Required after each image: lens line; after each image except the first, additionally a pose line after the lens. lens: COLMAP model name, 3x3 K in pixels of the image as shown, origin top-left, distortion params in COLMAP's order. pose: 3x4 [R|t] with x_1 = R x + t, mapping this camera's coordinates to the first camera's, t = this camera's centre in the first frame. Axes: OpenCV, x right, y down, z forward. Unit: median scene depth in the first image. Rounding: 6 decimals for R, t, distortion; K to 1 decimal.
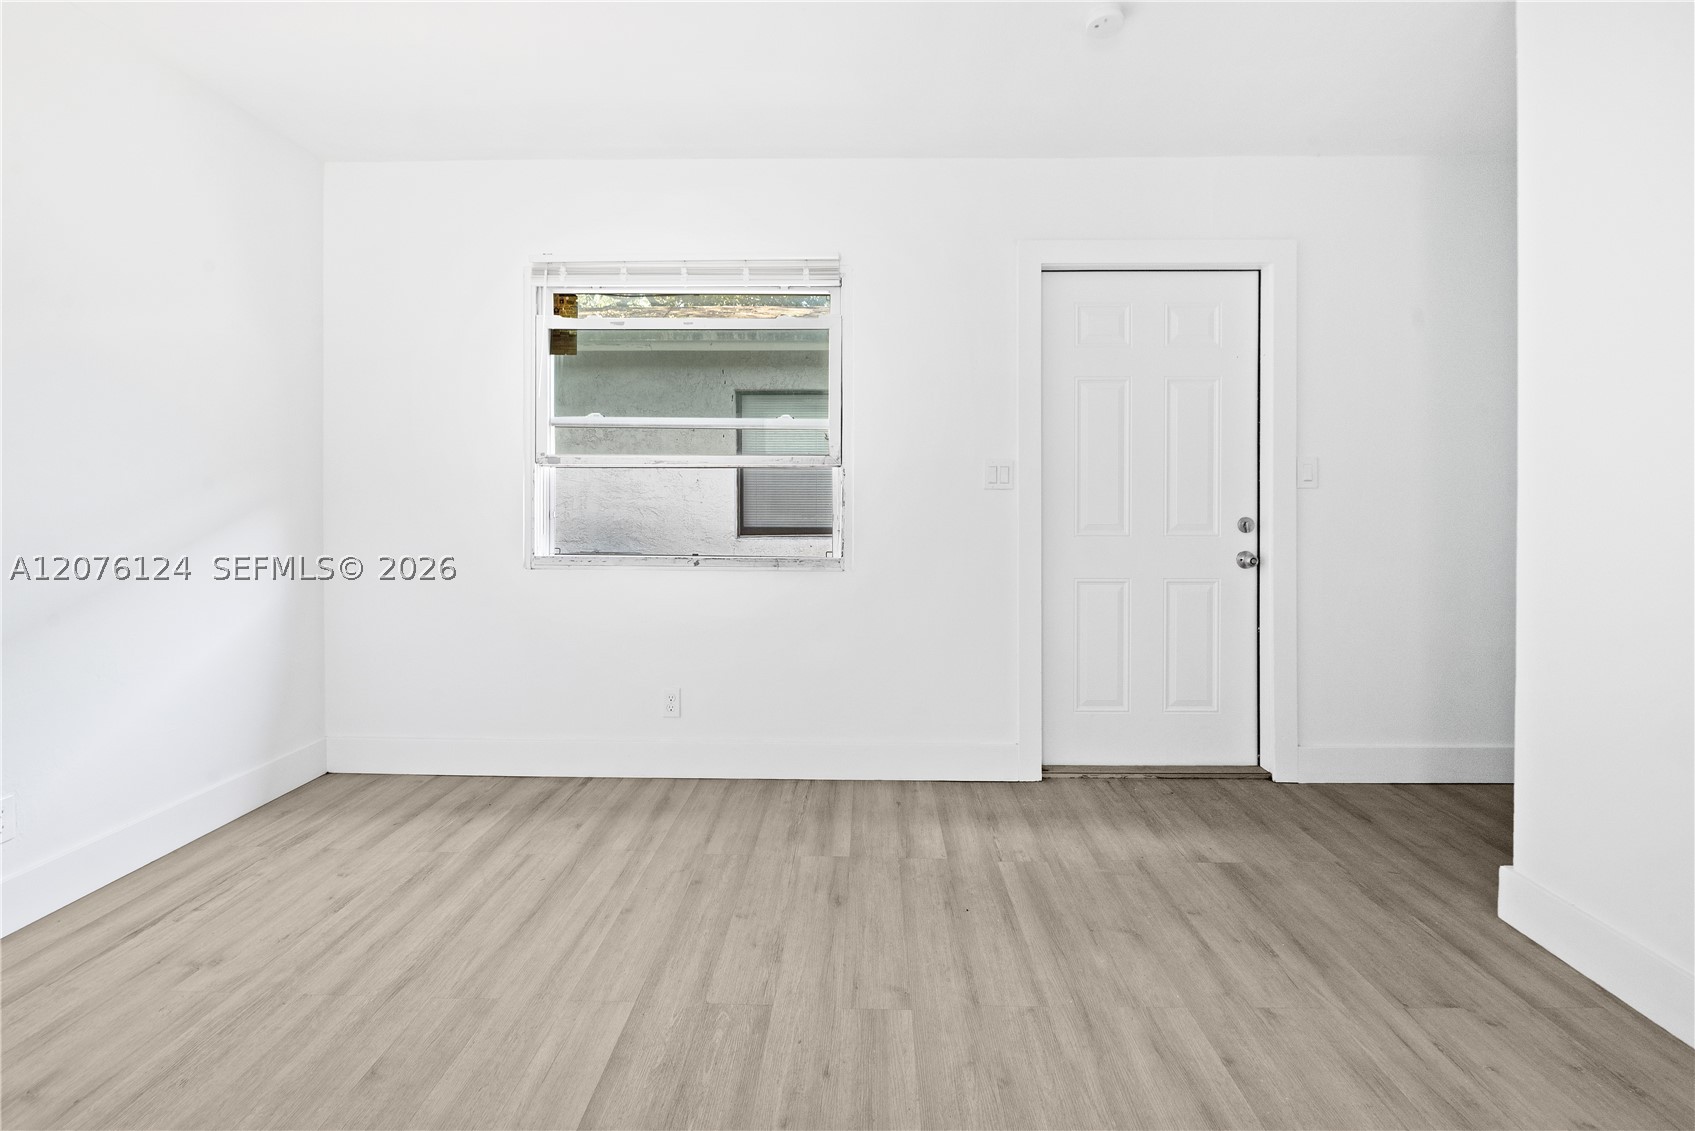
lens RADIAL K [[695.7, 0, 851.8], [0, 695.7, 502.6], [0, 0, 1]] dist [-0.007323, -0.000318]
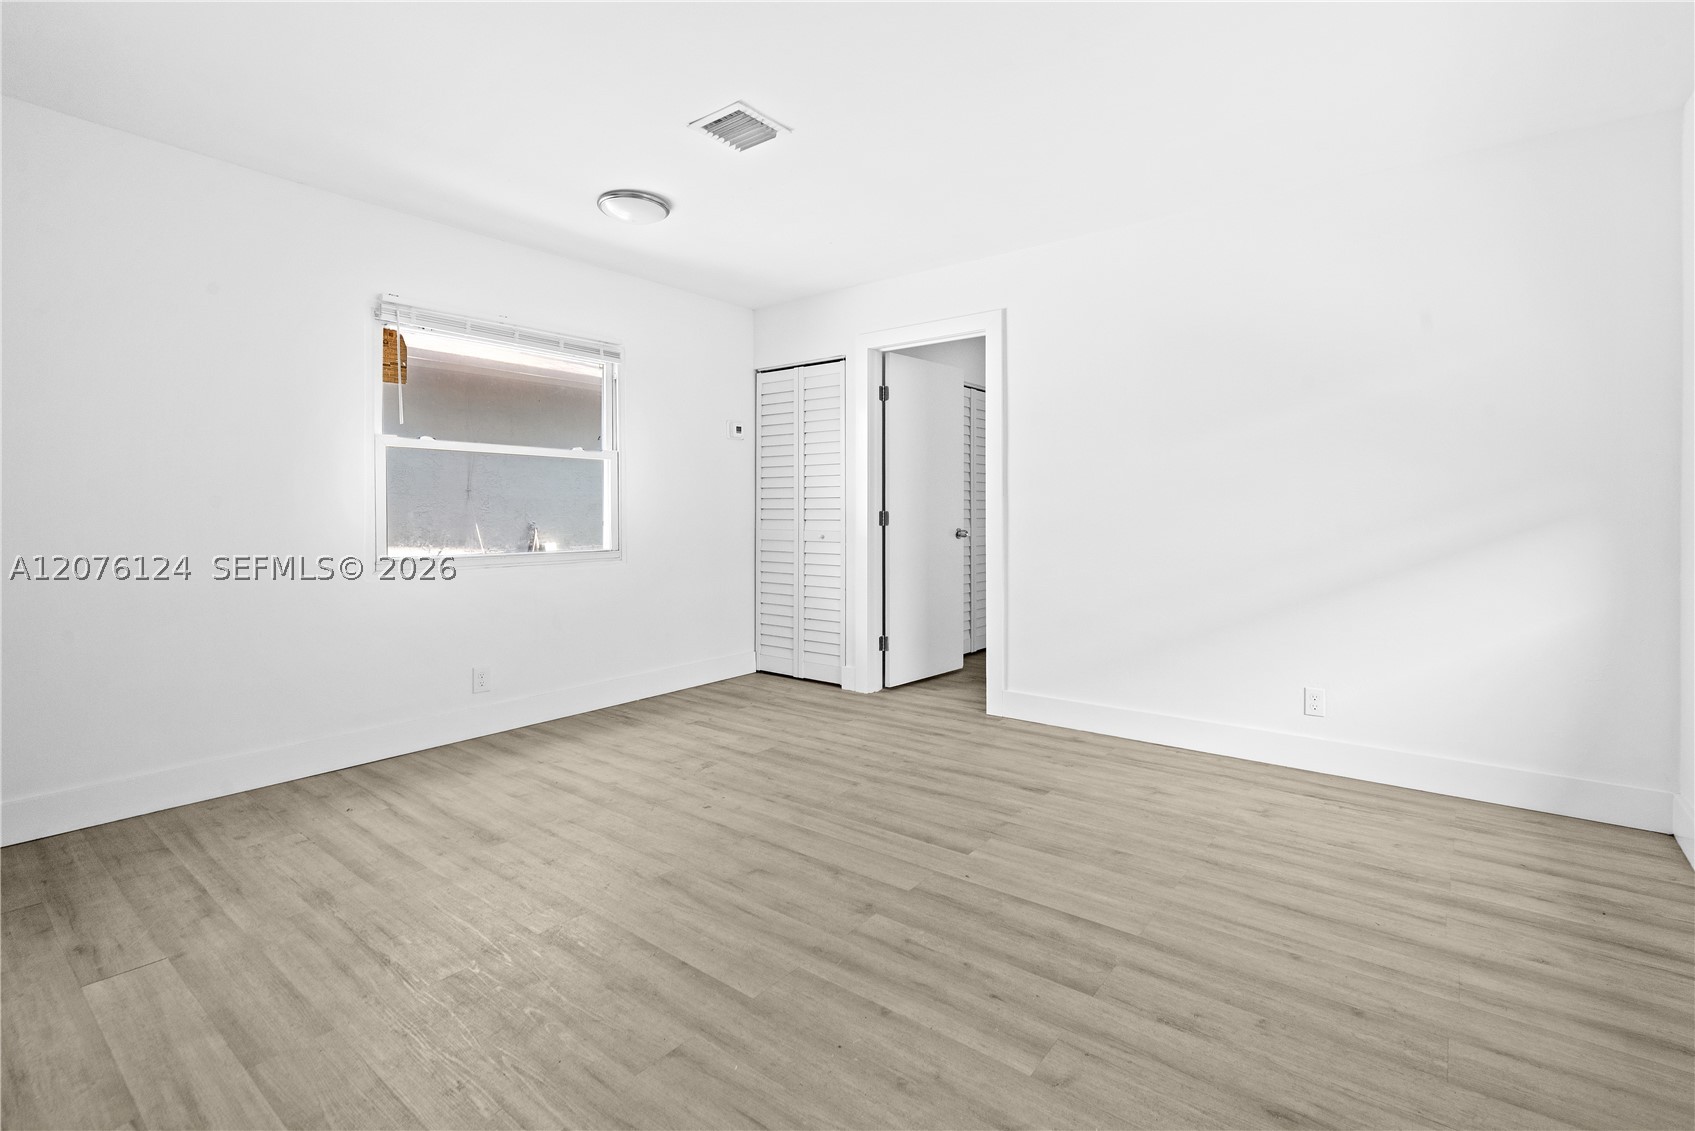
lens RADIAL K [[777.9, 0, 872.2], [0, 777.9, 510.6], [0, 0, 1]] dist [-0.008504, 0.000314]
pose [[-0.589798, 0.000041, -0.807551, 0.637422], [-0.006234, 0.999970, 0.004604, 0.007430], [0.807527, 0.007750, -0.589780, 0.902565]]
